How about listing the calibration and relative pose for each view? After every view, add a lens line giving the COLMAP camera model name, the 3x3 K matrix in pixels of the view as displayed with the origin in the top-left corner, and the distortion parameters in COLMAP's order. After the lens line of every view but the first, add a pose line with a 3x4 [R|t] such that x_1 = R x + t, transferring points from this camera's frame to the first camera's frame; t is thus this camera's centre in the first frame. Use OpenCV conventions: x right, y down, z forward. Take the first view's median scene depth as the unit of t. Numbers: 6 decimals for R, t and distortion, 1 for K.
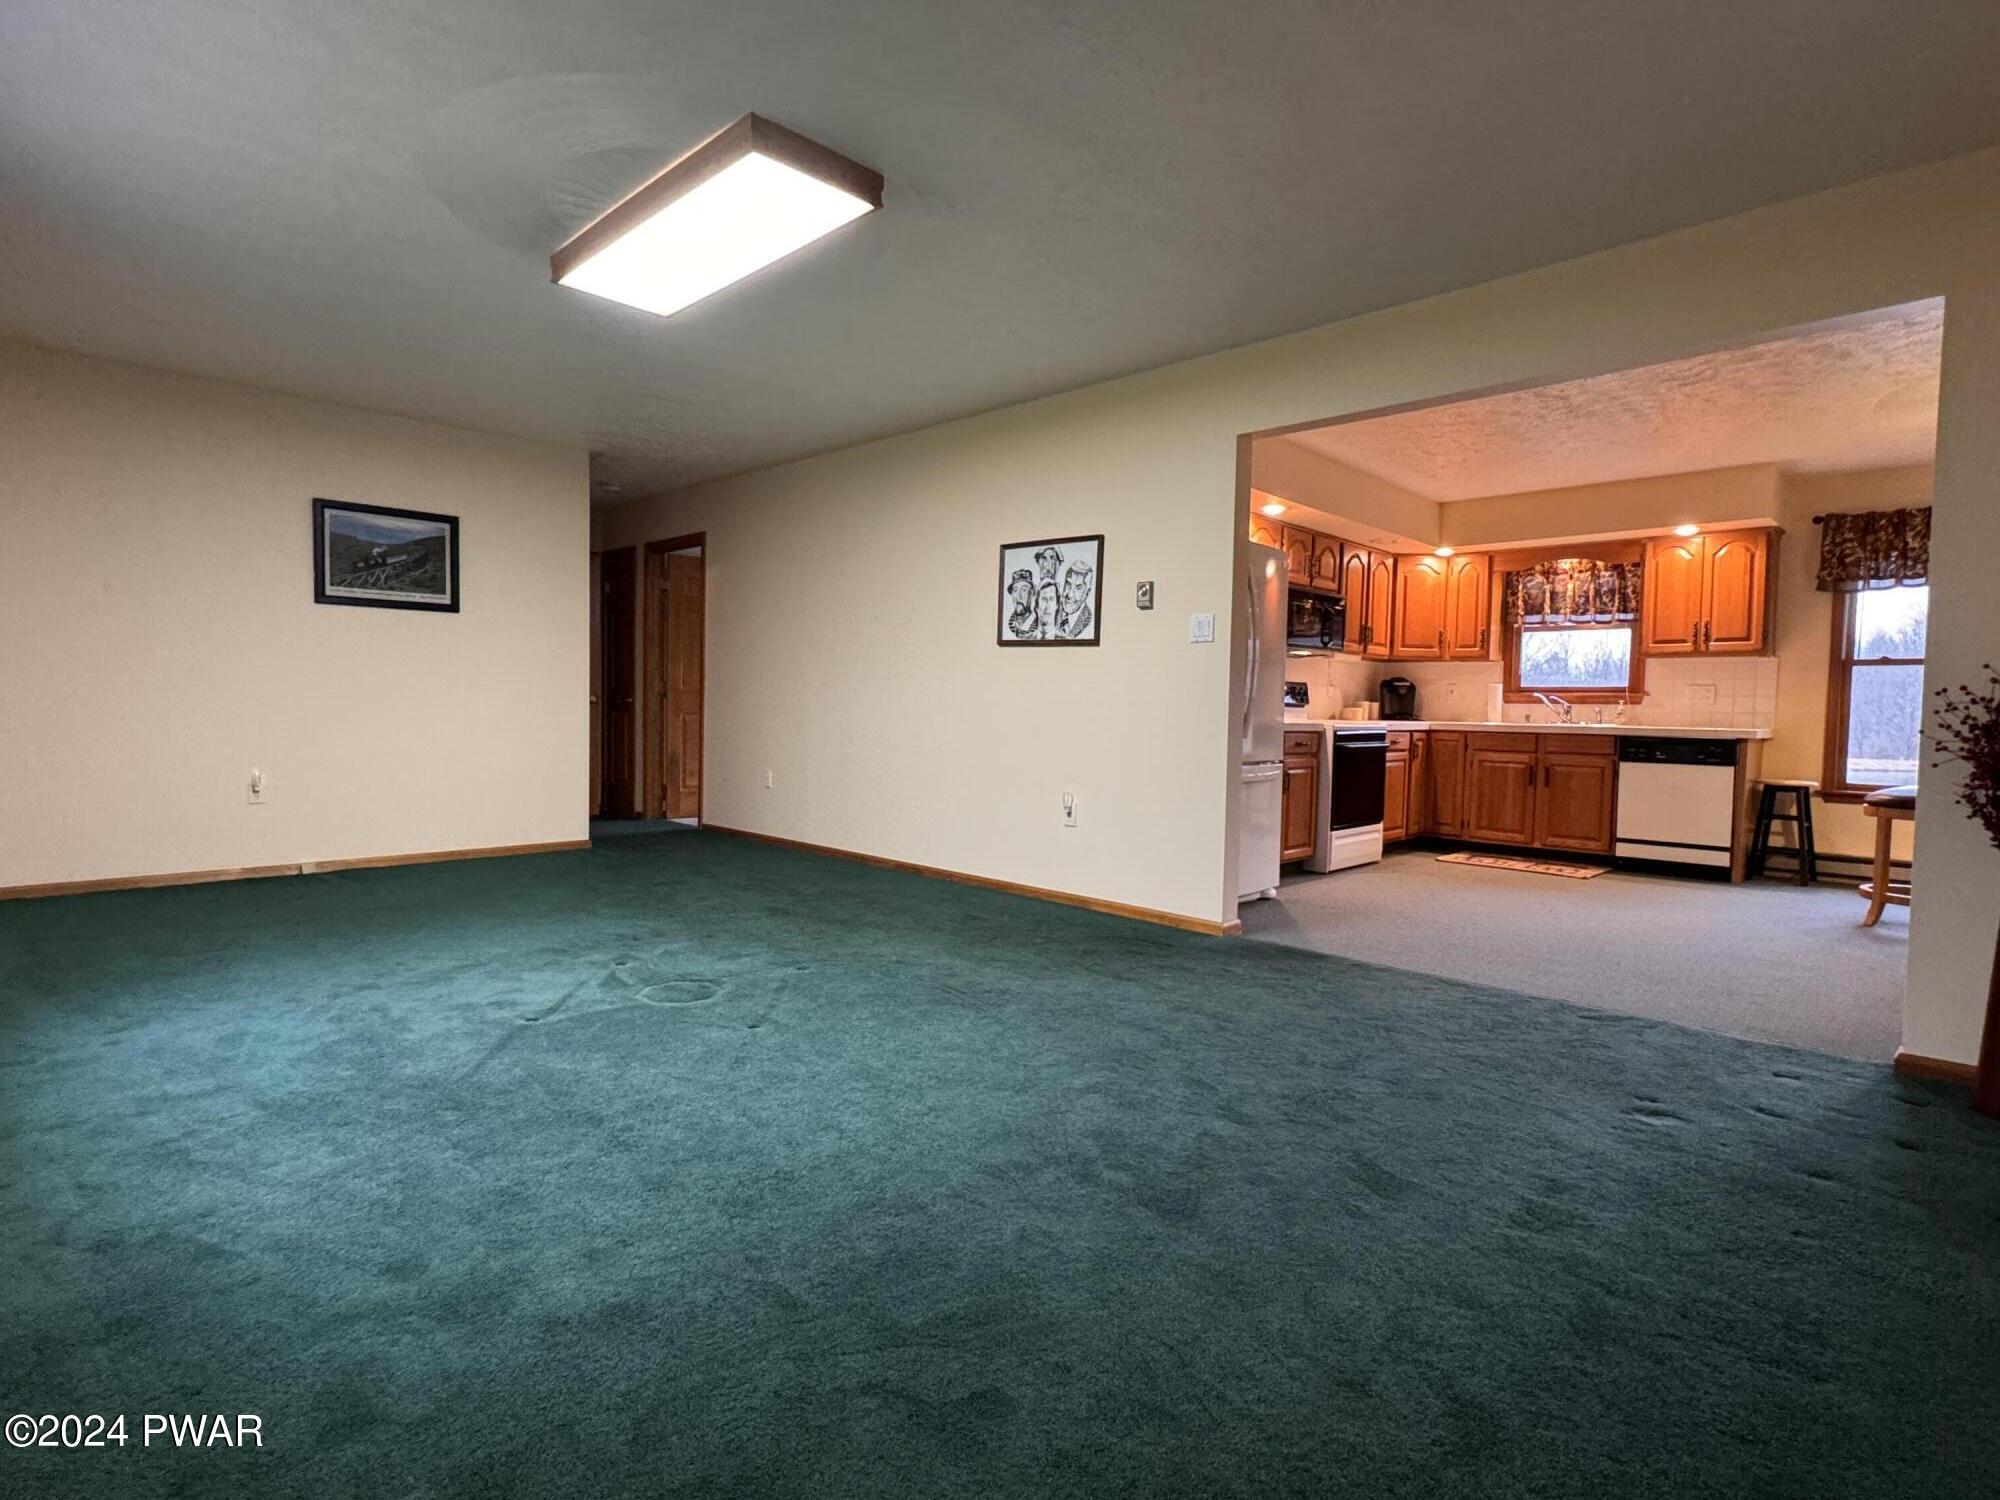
lens RADIAL K [[1002.4, 0, 1008.8], [0, 1002.4, 753.4], [0, 0, 1]] dist [-0.001896, 0.000733]
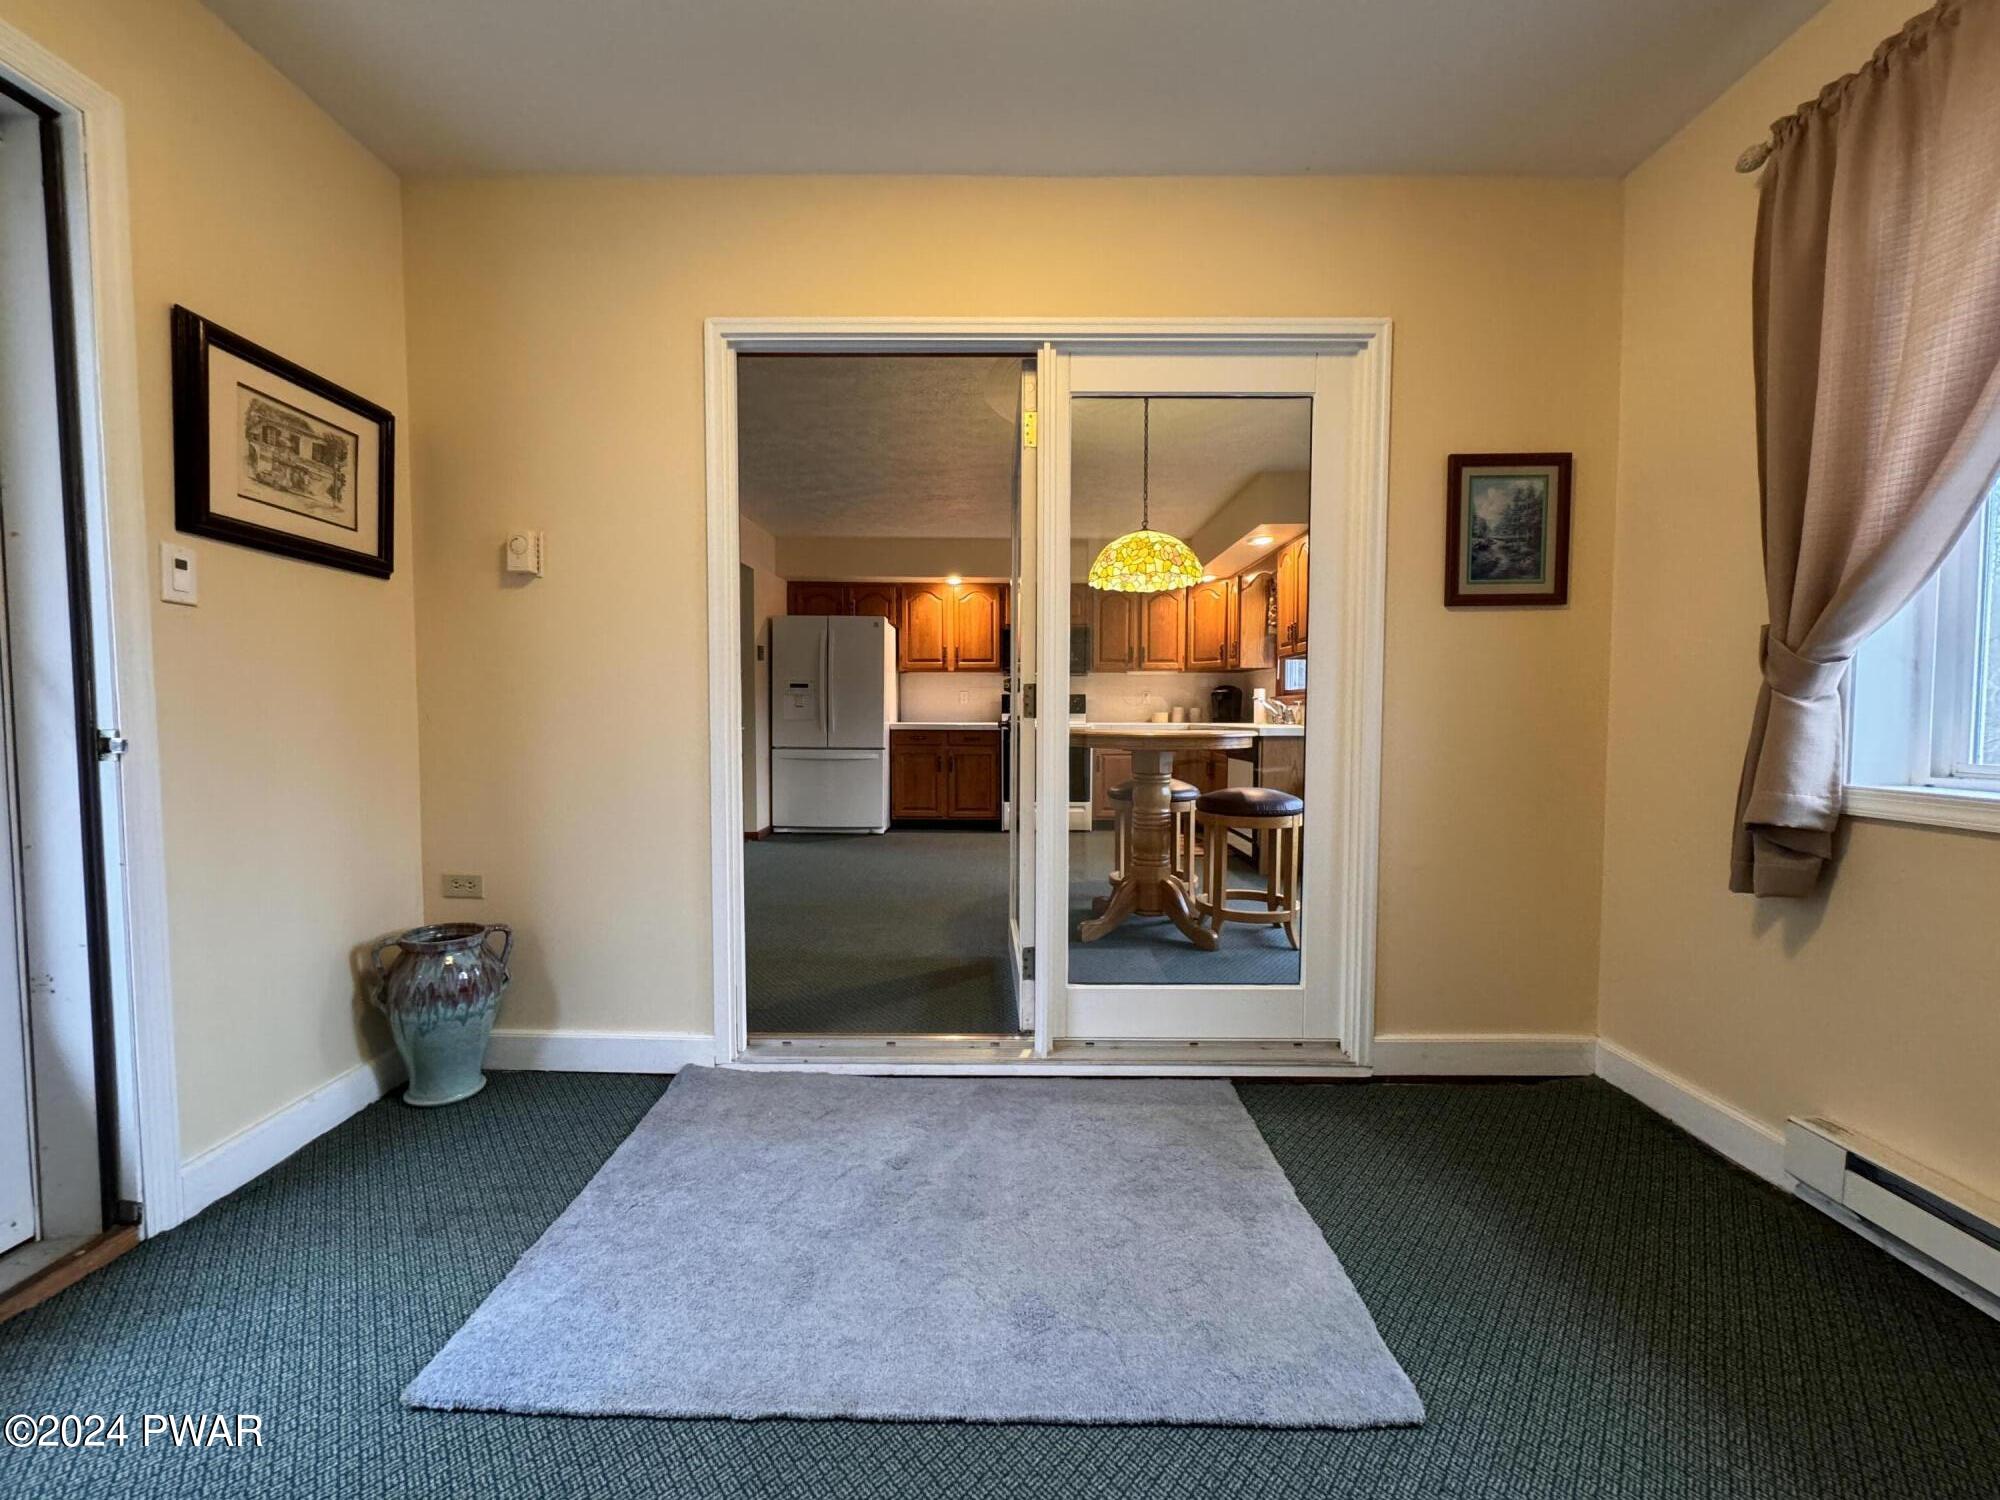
lens RADIAL K [[799.5, 0, 1005.1], [0, 799.5, 751.5], [0, 0, 1]] dist [-0.001716, 0.000147]
pose [[0.697586, 0.016409, -0.716313, 1.123703], [-0.021162, 0.999773, 0.002294, 0.005019], [0.716189, 0.013559, 0.697775, 0.220159]]
